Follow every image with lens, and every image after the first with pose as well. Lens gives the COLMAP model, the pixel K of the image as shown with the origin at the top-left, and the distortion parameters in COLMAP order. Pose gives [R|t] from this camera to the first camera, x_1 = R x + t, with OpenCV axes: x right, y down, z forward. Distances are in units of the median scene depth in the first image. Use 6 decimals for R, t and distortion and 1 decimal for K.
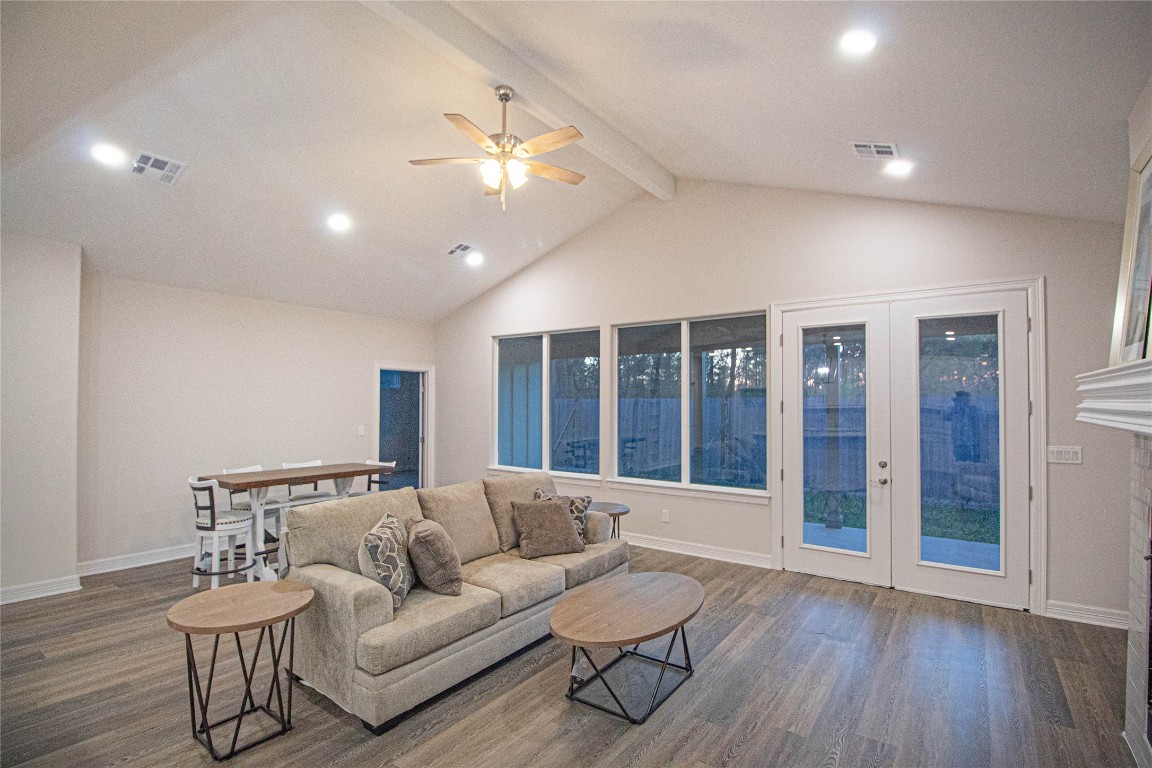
lens RADIAL K [[548.7, 0, 574.6], [0, 548.7, 393.1], [0, 0, 1]] dist [0.002239, 0.000265]
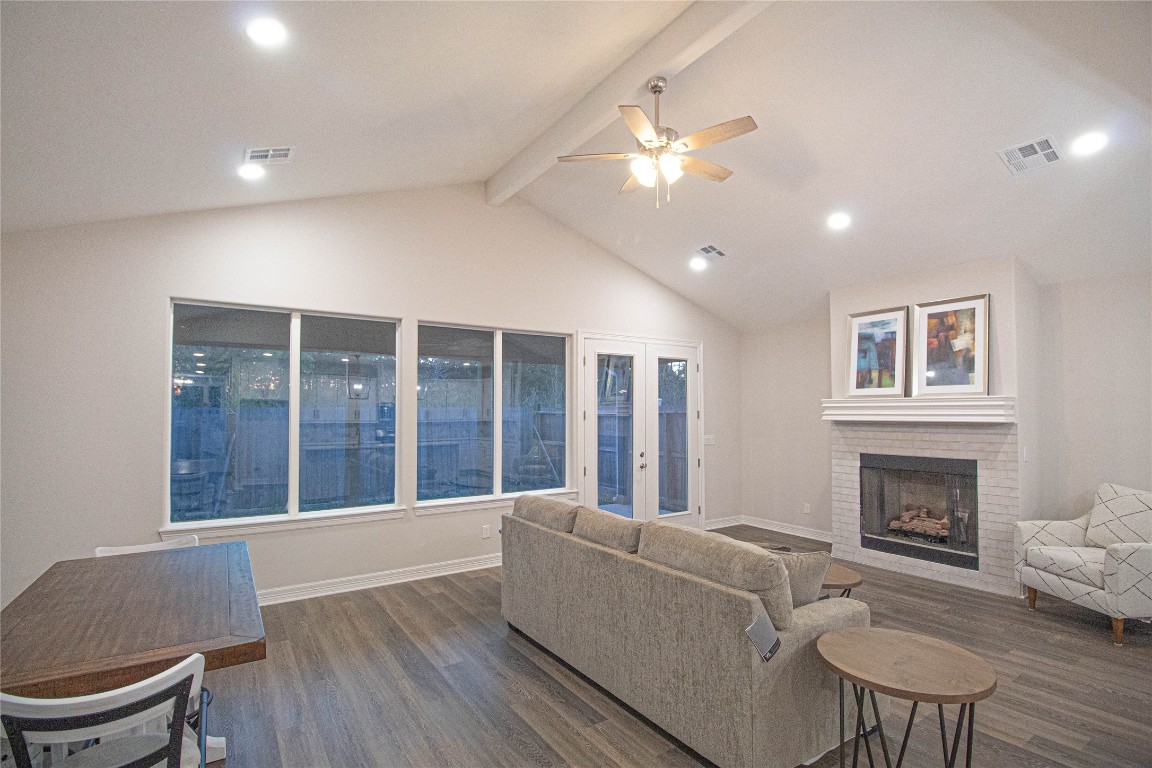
lens RADIAL K [[548.1, 0, 592.2], [0, 548.1, 405.0], [0, 0, 1]] dist [0.001929, 0.000034]
pose [[0.328805, 0.009358, 0.944351, -0.847745], [-0.012297, 0.999909, -0.005627, 0.008051], [-0.944318, -0.009762, 0.328890, 0.642400]]
